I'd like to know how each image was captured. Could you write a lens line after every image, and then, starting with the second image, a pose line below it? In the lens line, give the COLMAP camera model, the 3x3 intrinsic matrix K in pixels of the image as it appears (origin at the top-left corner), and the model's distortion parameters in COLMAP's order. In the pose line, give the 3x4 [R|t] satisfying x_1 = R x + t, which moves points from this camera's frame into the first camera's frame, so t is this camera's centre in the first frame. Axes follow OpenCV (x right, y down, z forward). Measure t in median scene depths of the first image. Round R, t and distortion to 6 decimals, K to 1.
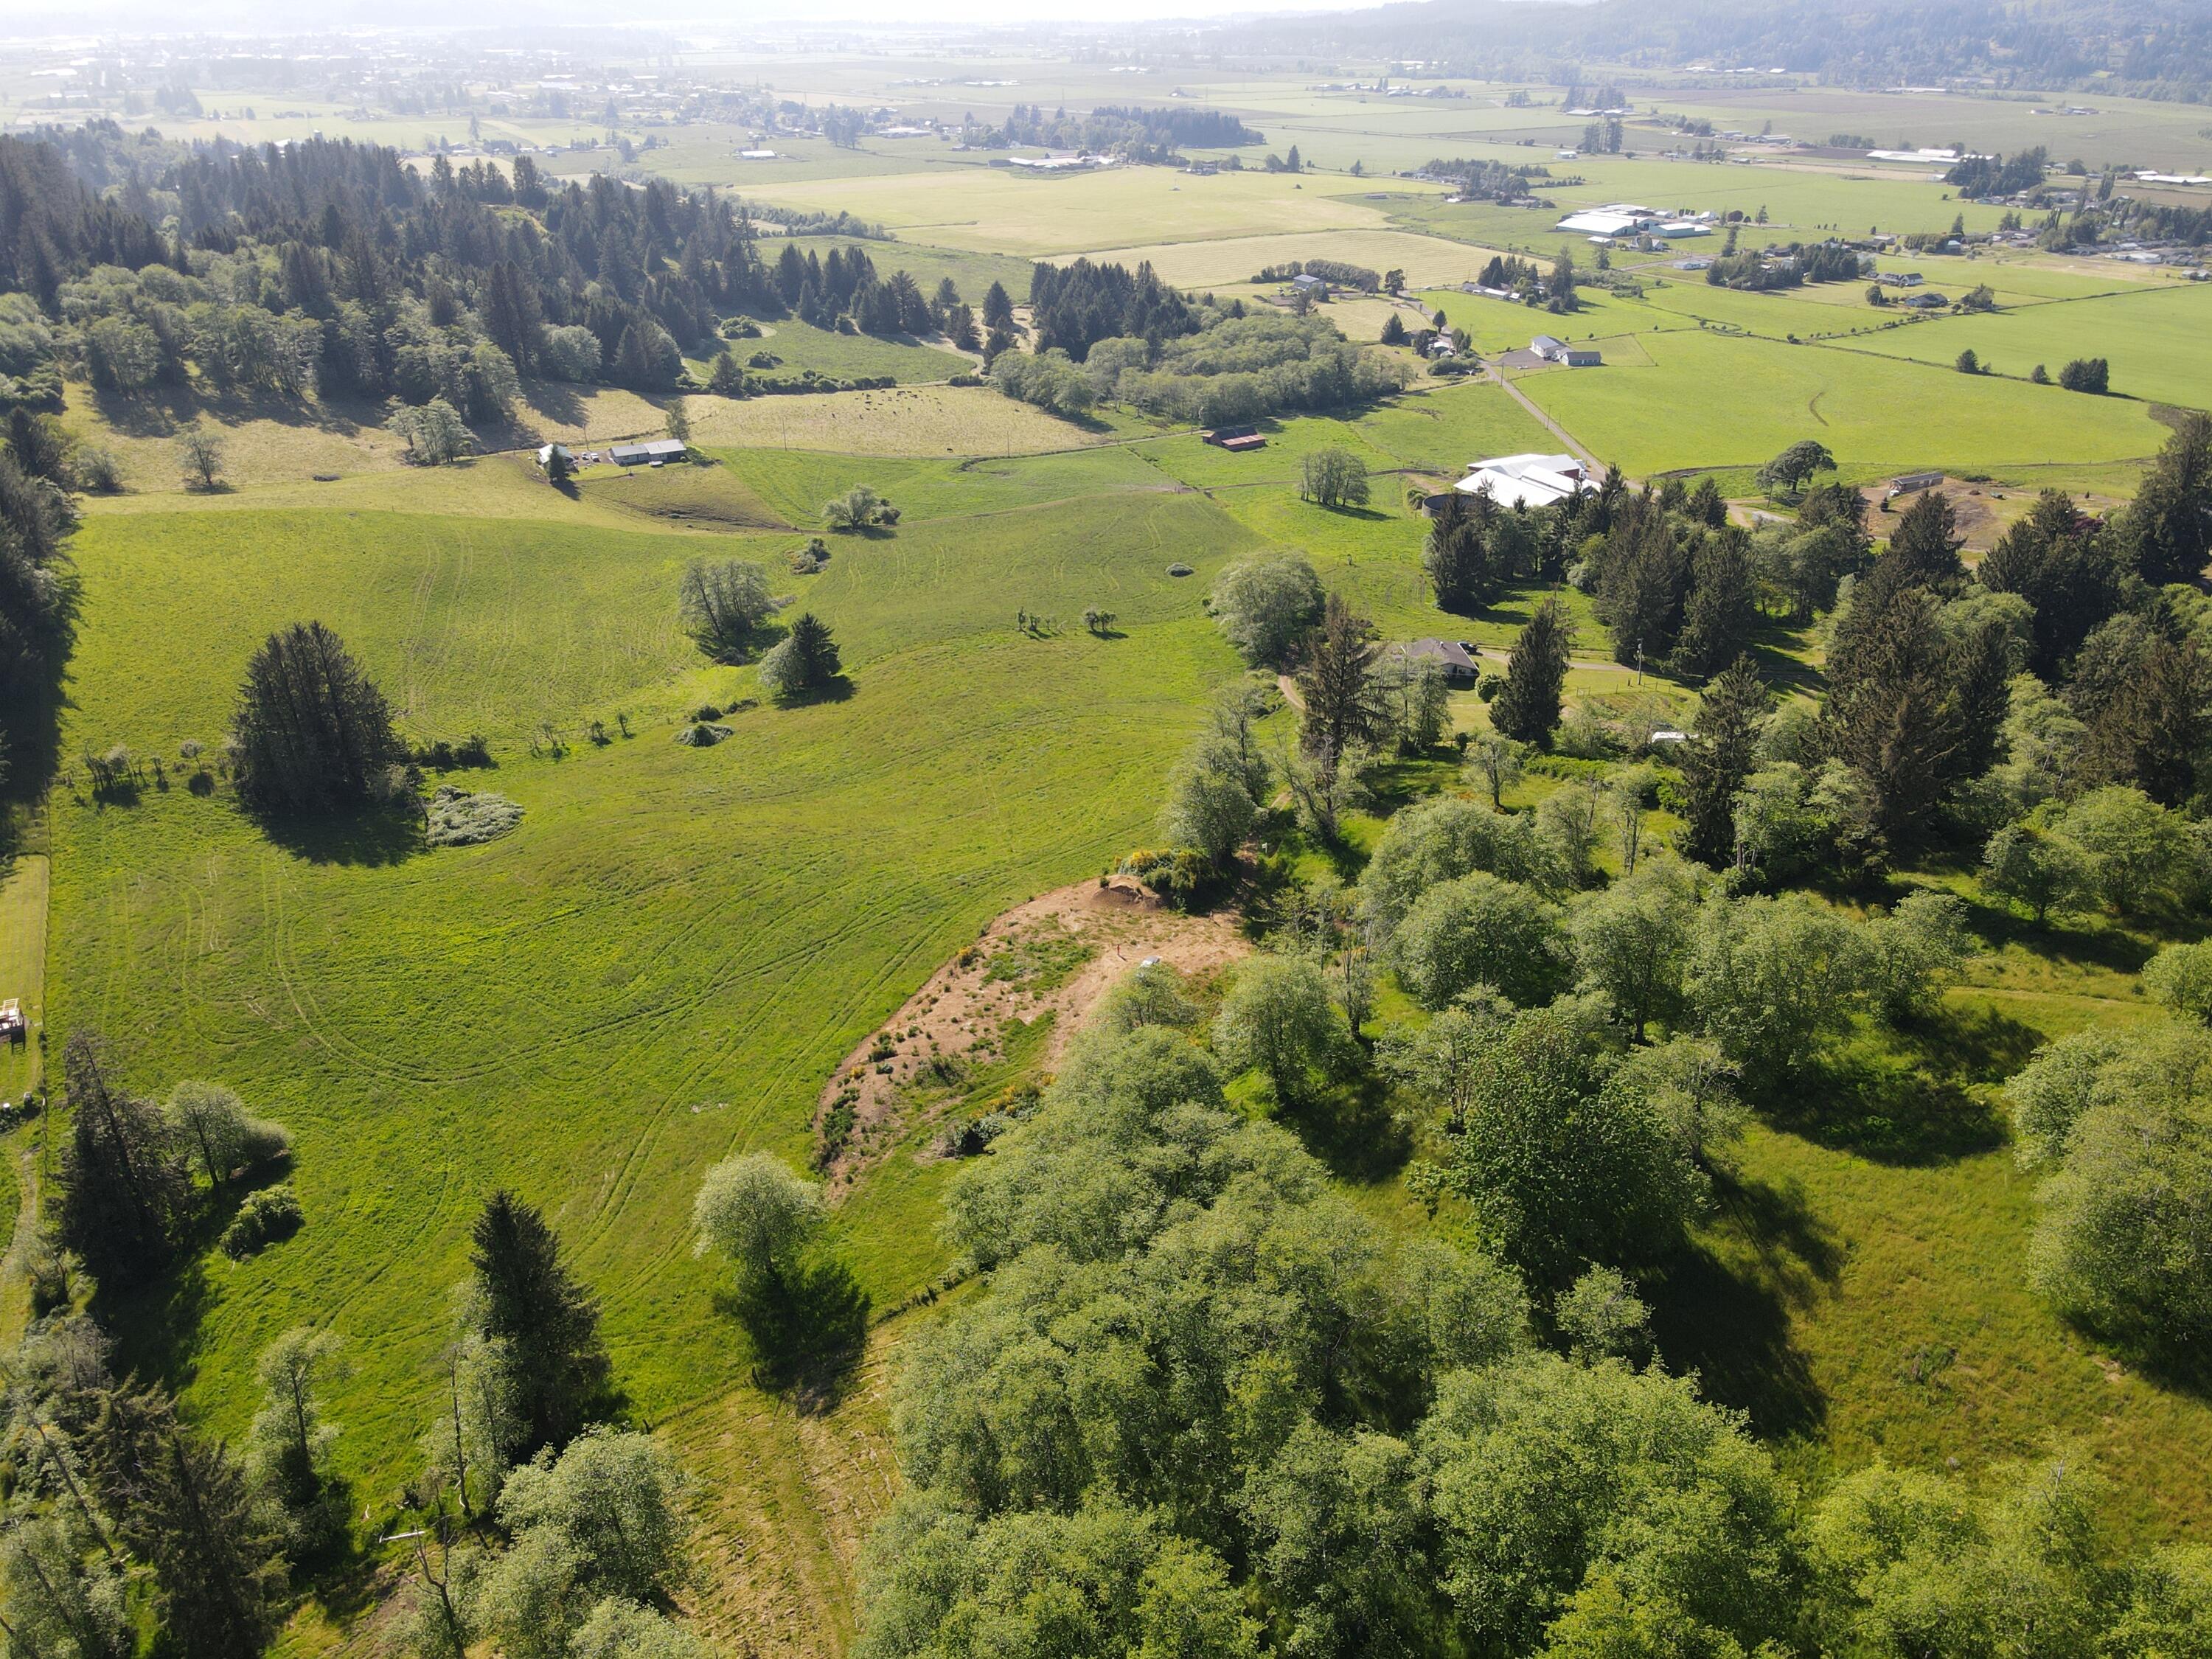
lens RADIAL K [[1616.9, 0, 1103.0], [0, 1616.9, 822.9], [0, 0, 1]] dist [0.020727, 0.006576]
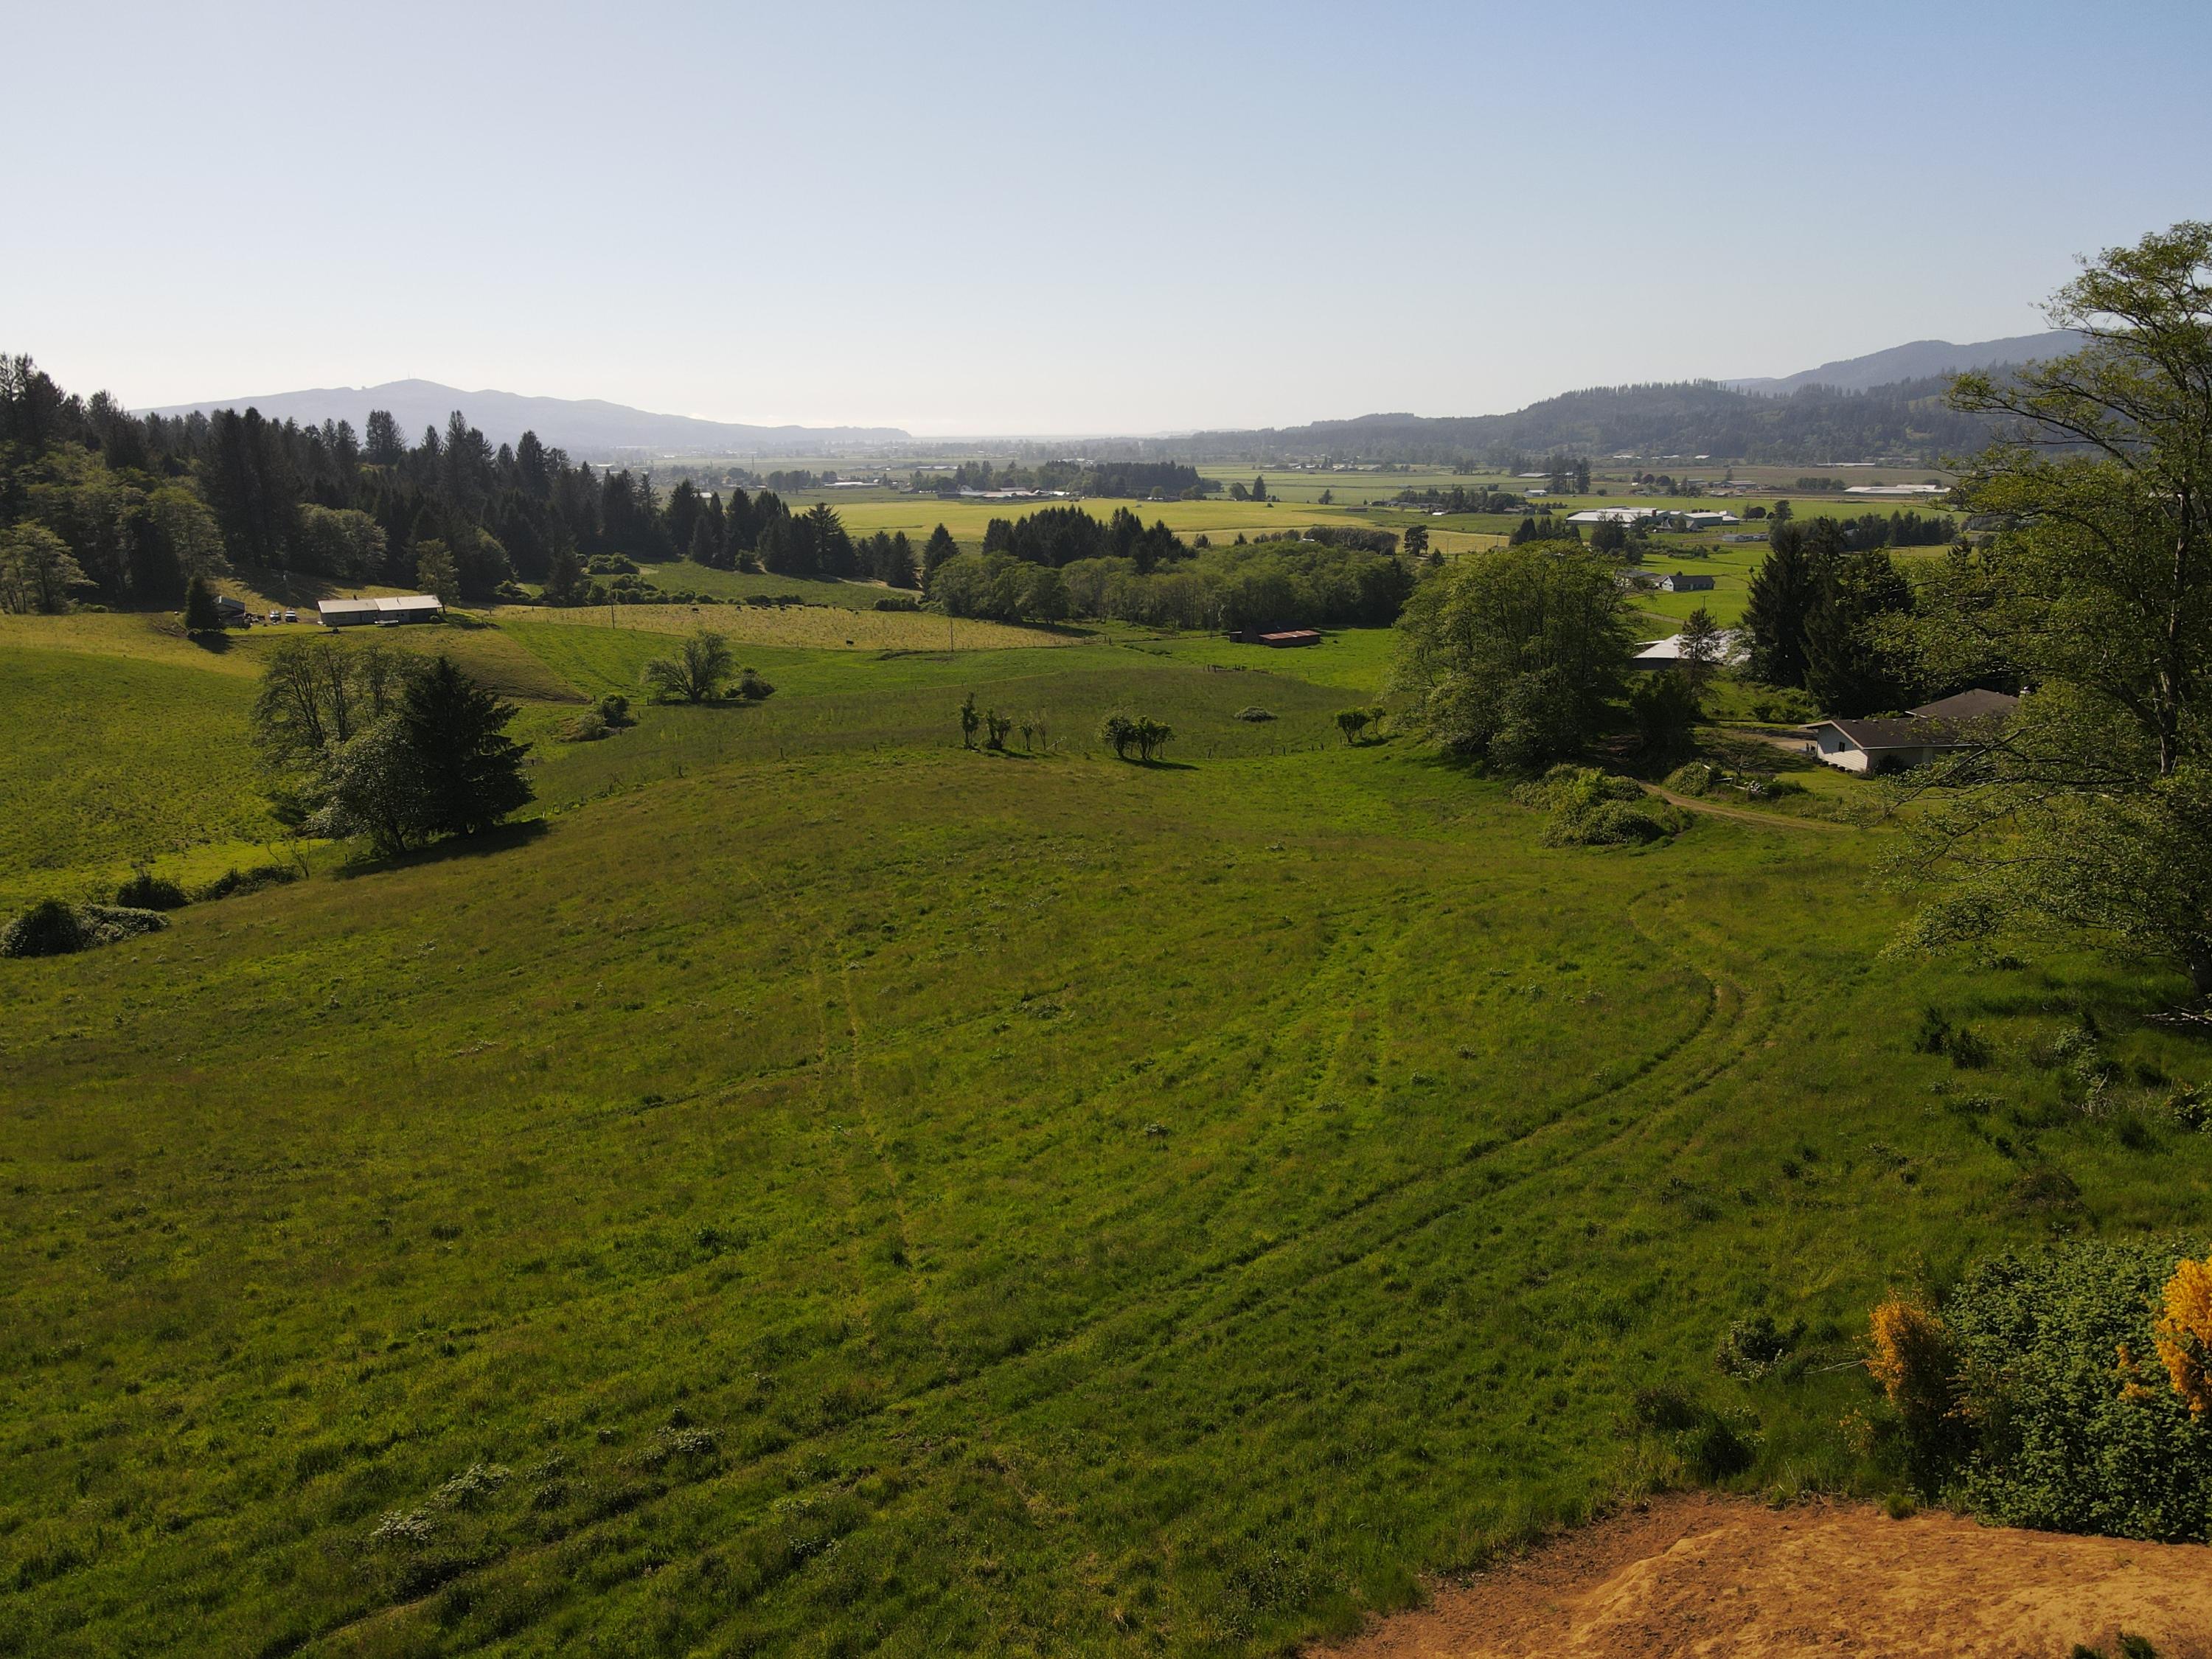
lens RADIAL K [[1616.9, 0, 1102.3], [0, 1616.9, 832.3], [0, 0, 1]] dist [0.020727, 0.006576]
pose [[0.999444, -0.011273, 0.031376, -0.014494], [0.018170, 0.973225, -0.229134, 0.004772], [-0.027953, 0.229577, 0.972889, 0.295372]]
